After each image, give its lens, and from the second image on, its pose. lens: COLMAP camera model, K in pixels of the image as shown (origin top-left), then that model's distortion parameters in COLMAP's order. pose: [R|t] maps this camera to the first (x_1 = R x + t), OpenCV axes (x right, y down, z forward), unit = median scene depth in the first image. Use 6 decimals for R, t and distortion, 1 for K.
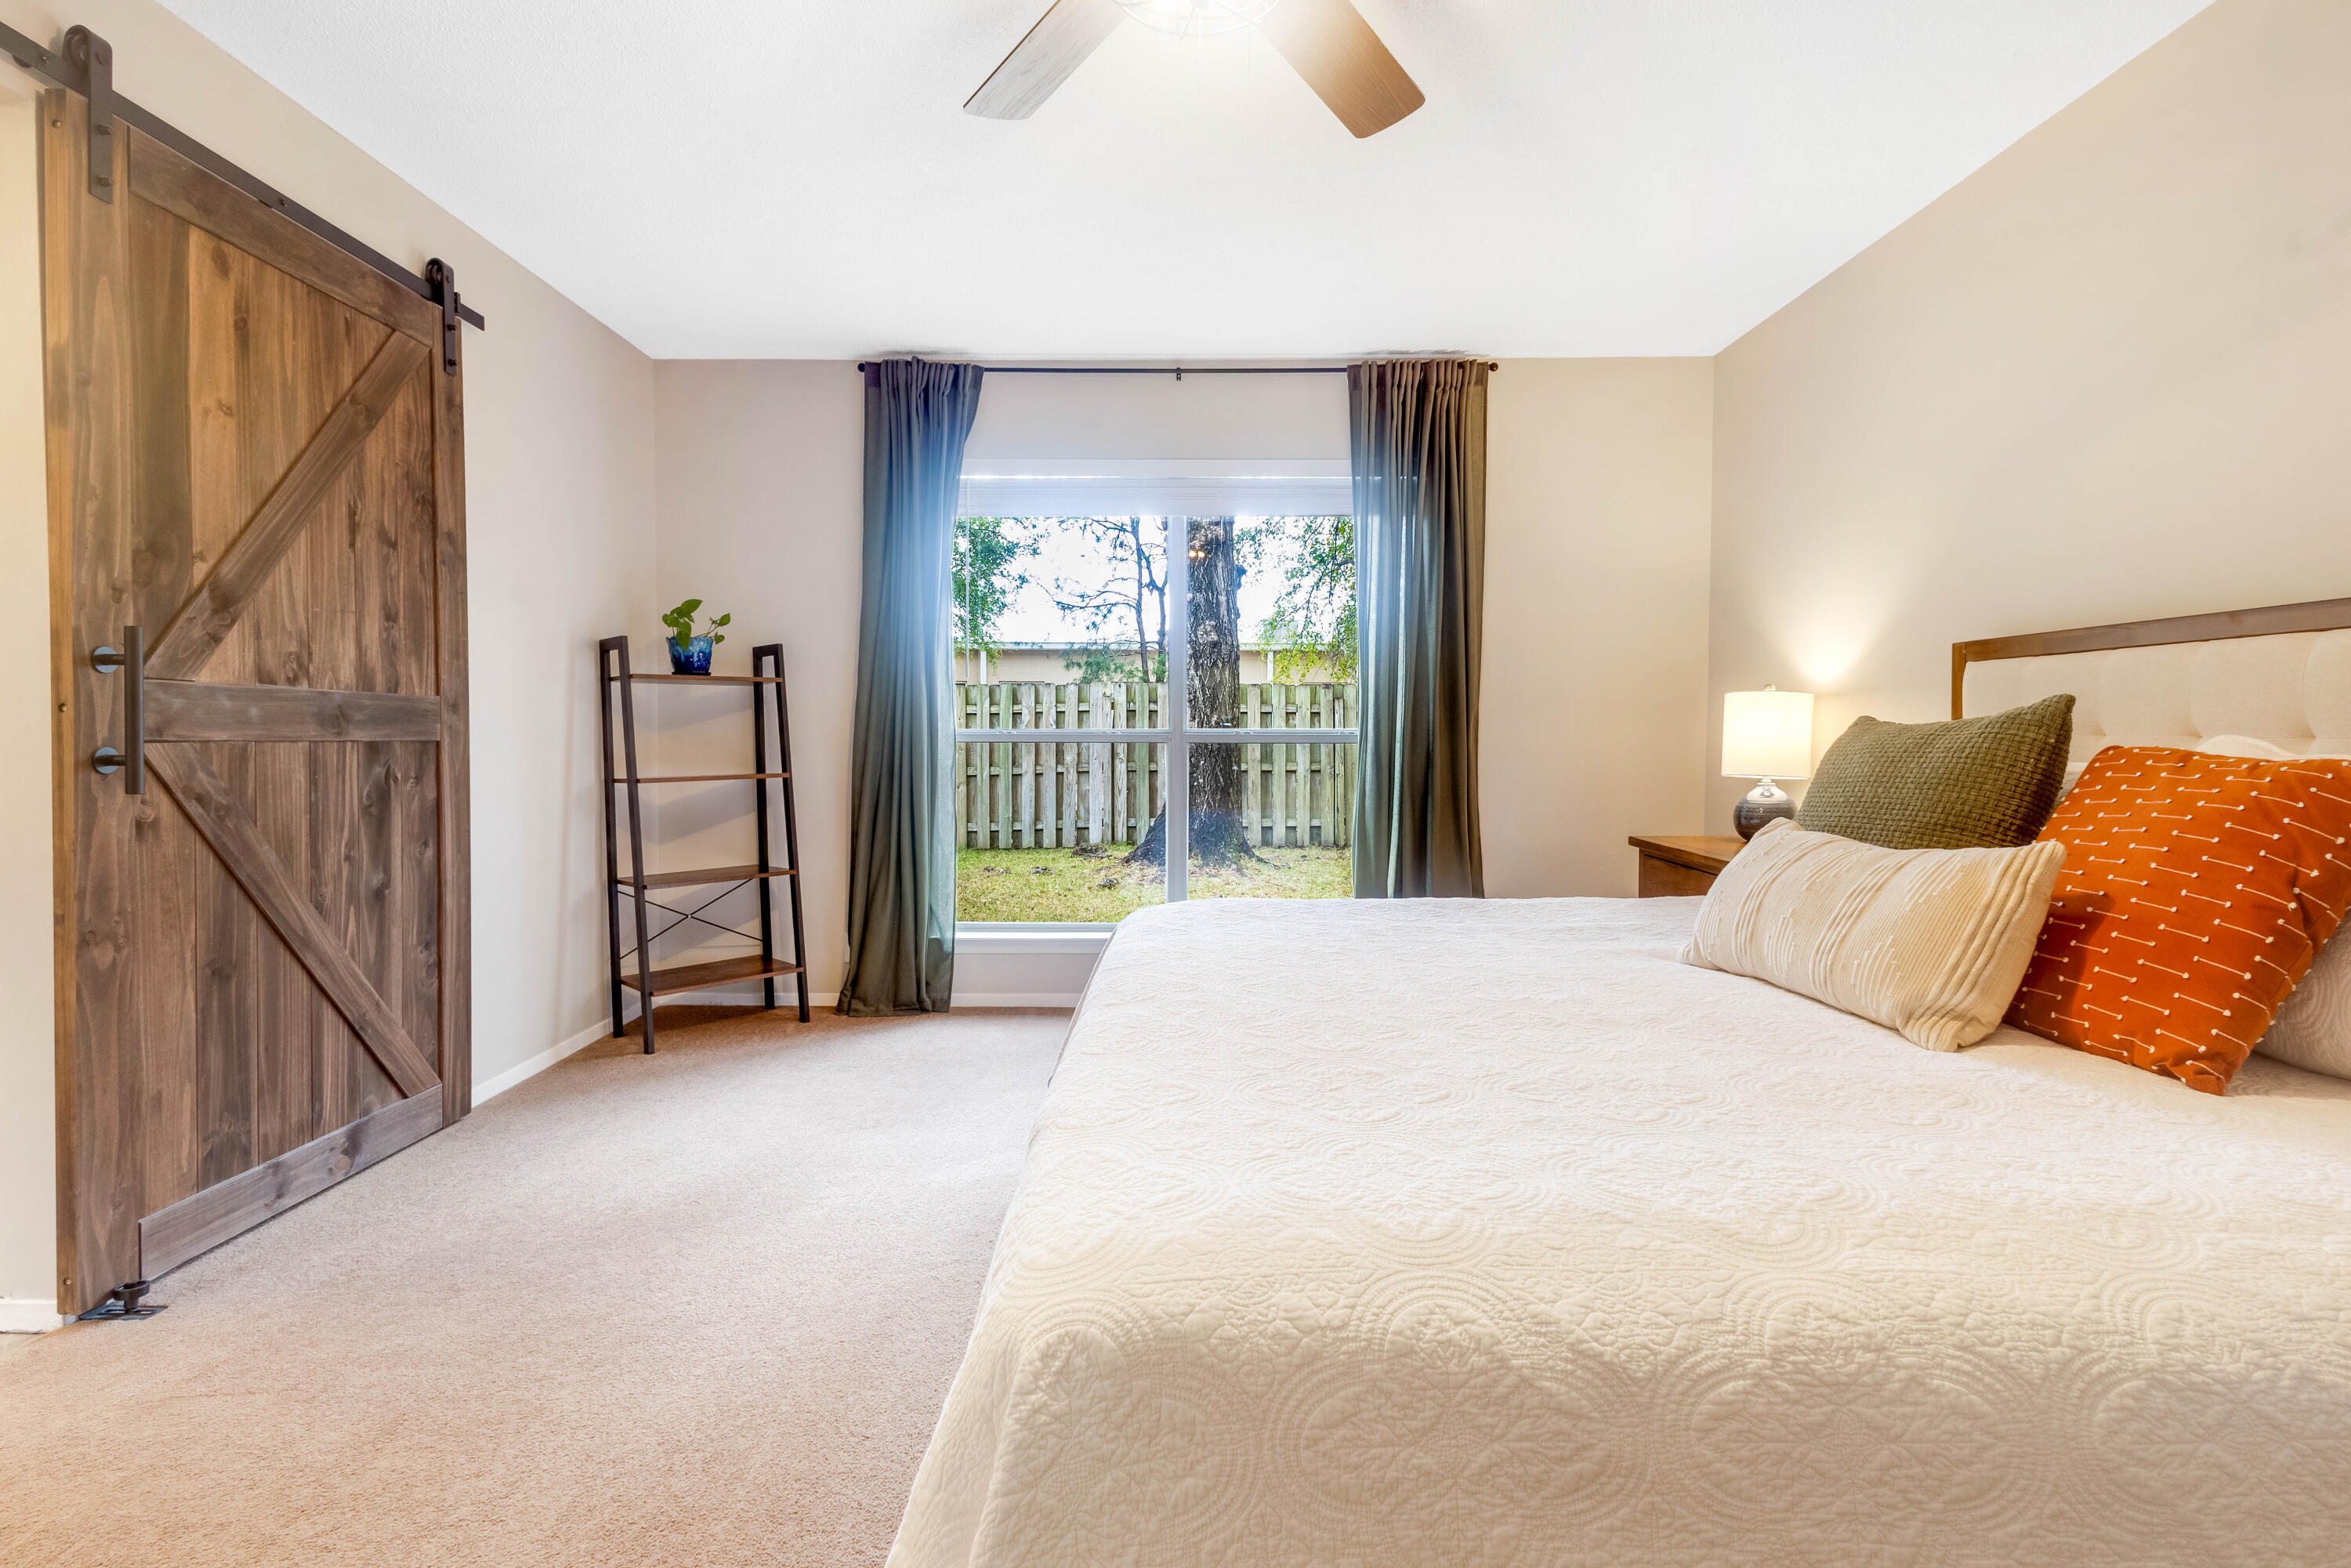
lens RADIAL K [[1120.7, 0, 1177.9], [0, 1120.7, 770.5], [0, 0, 1]] dist [0.007692, -0.000552]
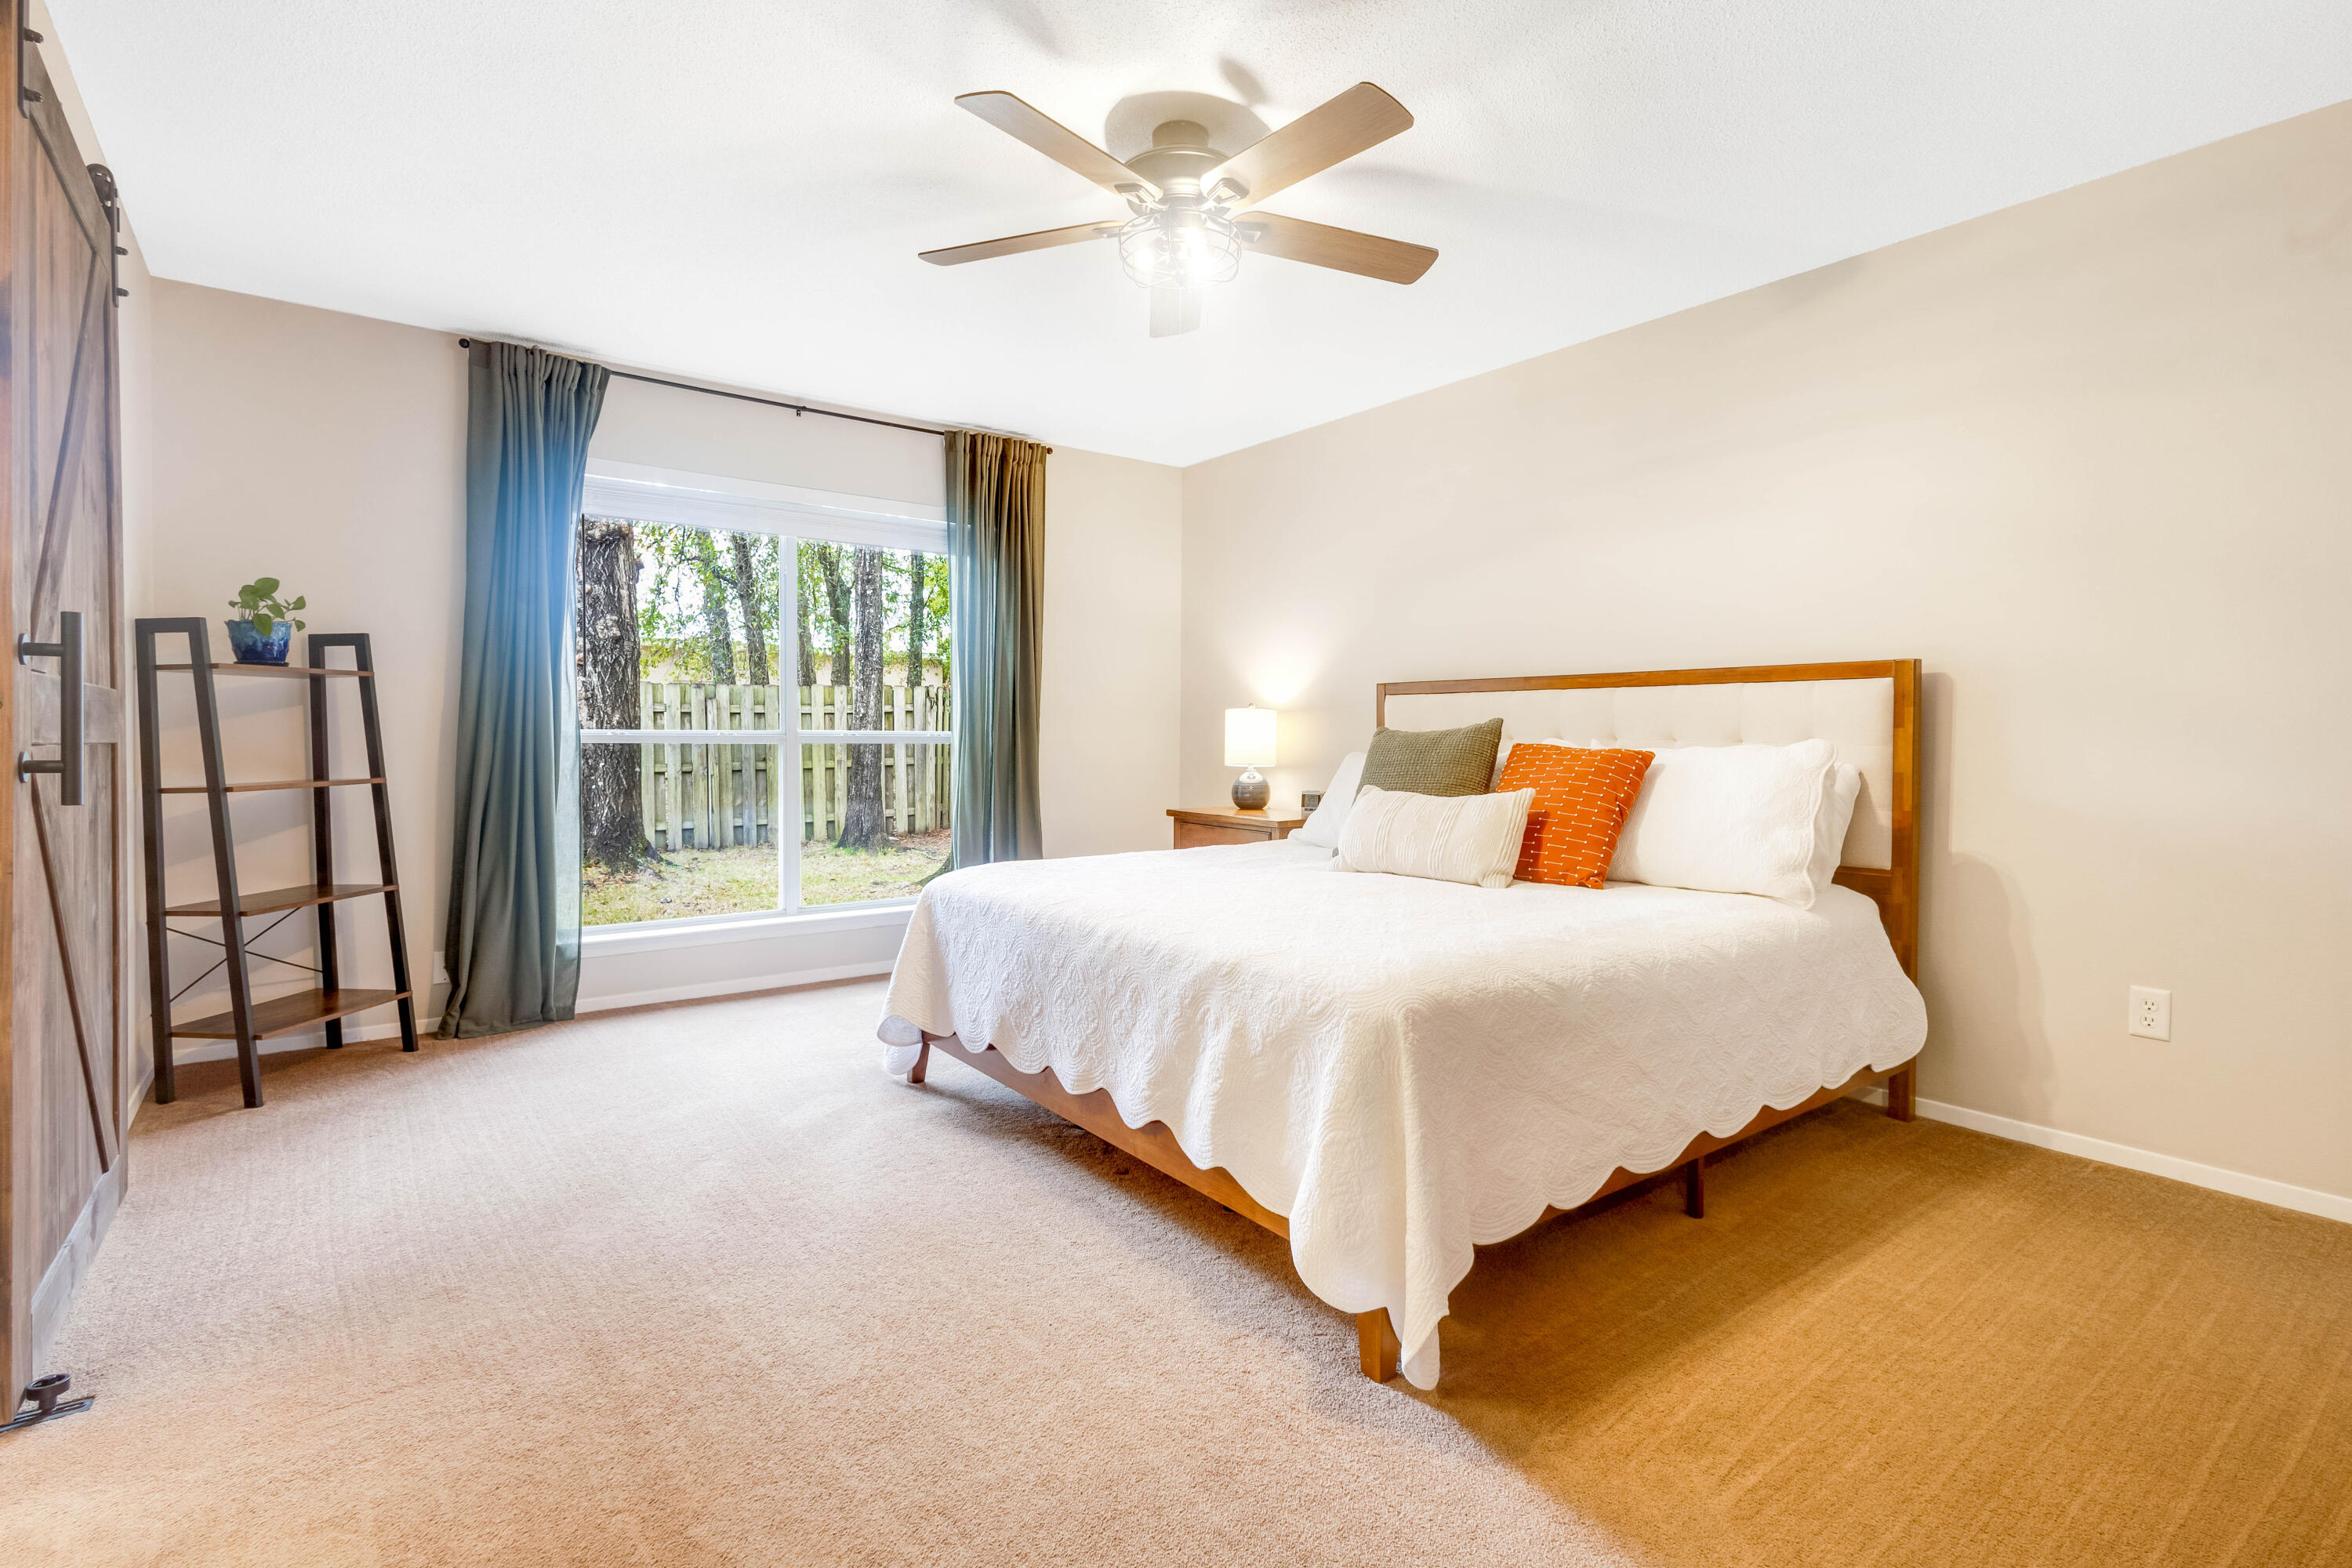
lens RADIAL K [[1112.3, 0, 1187.9], [0, 1112.3, 759.4], [0, 0, 1]] dist [0.009316, -0.000516]
pose [[0.791076, -0.011313, 0.611613, -0.569751], [0.017376, 0.999841, -0.003981, 0.003440], [-0.611471, 0.013777, 0.791147, -0.153864]]
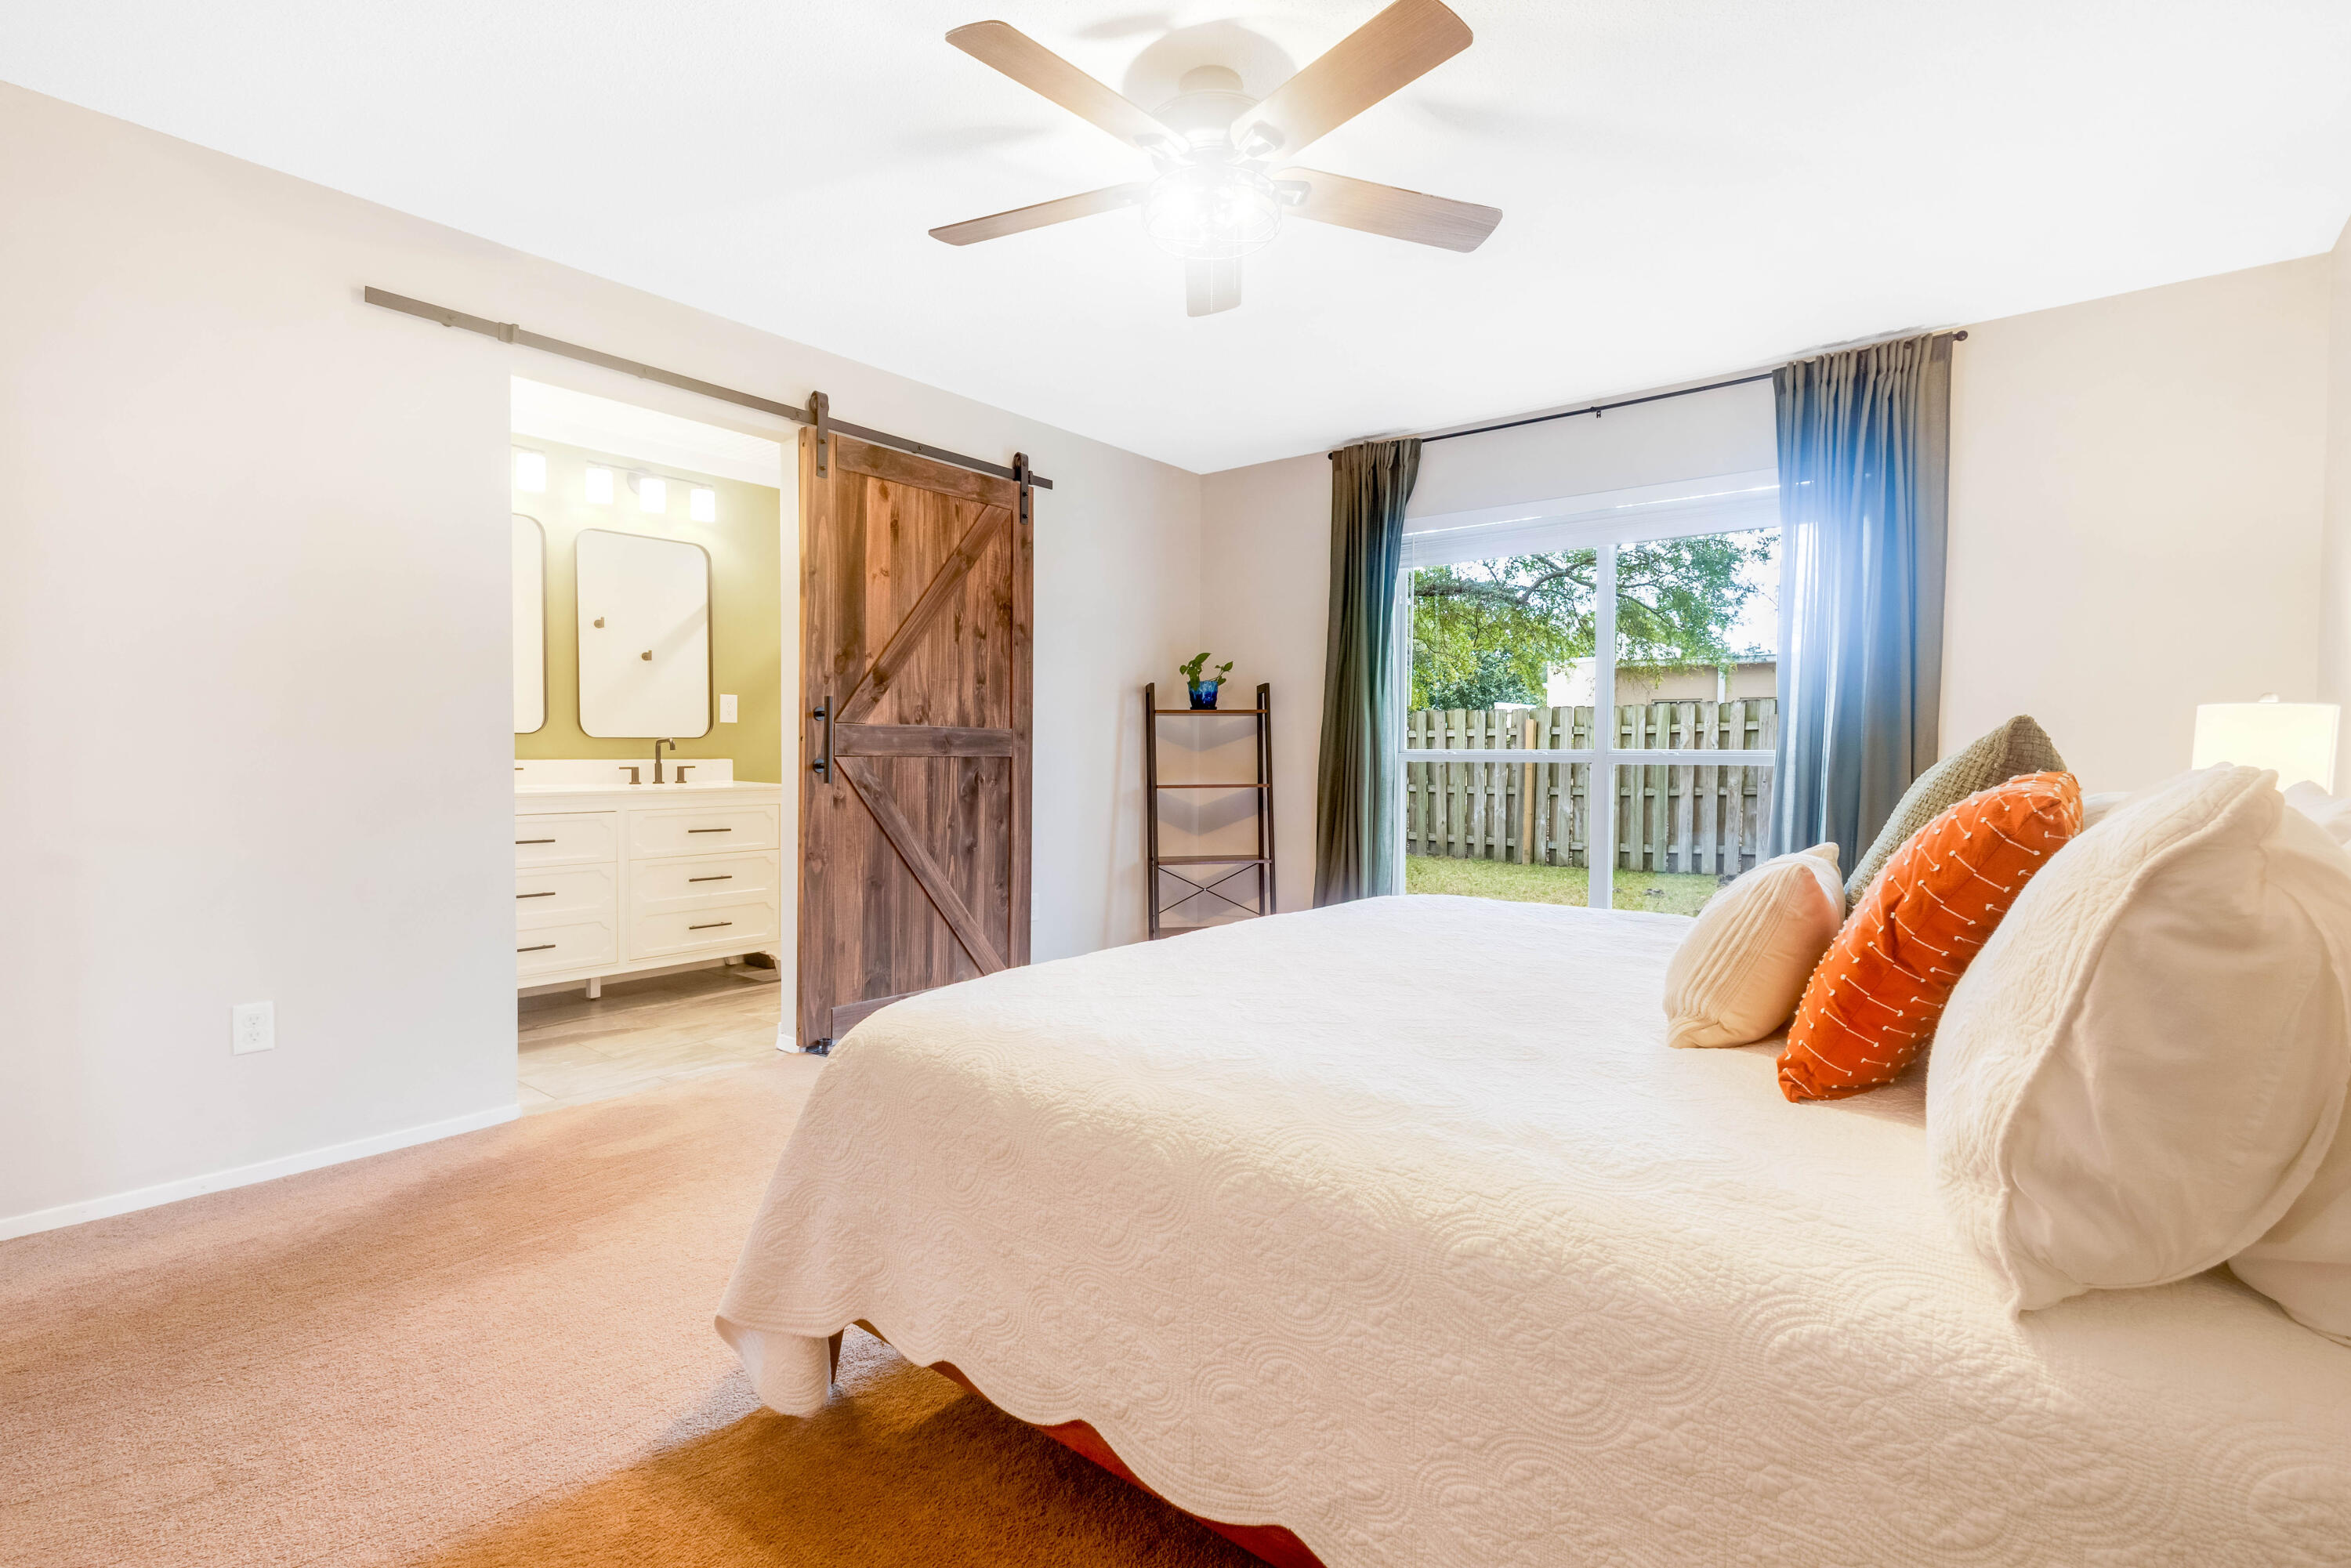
lens RADIAL K [[1104.7, 0, 1178.4], [0, 1104.7, 789.1], [0, 0, 1]] dist [0.010021, -0.000082]
pose [[0.784035, 0.023556, -0.620269, 0.525102], [-0.023923, 0.999684, 0.007725, 0.001402], [0.620255, 0.008782, 0.784351, -0.079756]]
